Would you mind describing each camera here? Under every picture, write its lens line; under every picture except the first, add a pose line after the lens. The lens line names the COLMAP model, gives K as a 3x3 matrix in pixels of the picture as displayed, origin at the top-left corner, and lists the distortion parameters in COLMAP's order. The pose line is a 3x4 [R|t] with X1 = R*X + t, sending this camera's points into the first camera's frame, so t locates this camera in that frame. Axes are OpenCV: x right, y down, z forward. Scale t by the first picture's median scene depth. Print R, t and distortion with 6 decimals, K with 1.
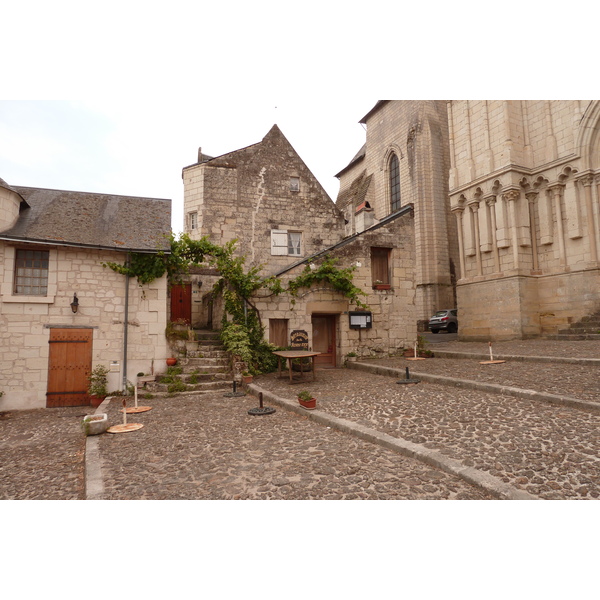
lens RADIAL K [[423.8, 0, 300.0], [0, 423.8, 300.0], [0, 0, 1]] dist [-0.041304, -0.000712]
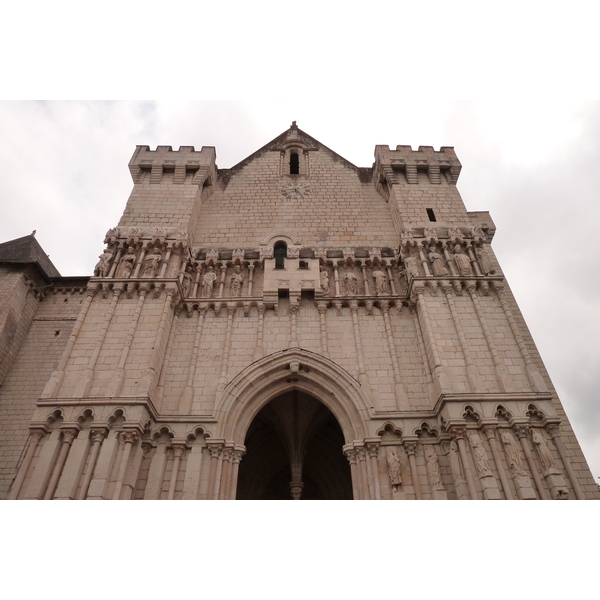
lens RADIAL K [[423.8, 0, 300.0], [0, 423.8, 300.0], [0, 0, 1]] dist [-0.041304, -0.000712]
pose [[0.416095, 0.603720, 0.679991, -0.018351], [-0.068653, 0.766523, -0.638536, 0.016698], [-0.906726, 0.219008, 0.360393, 0.406305]]
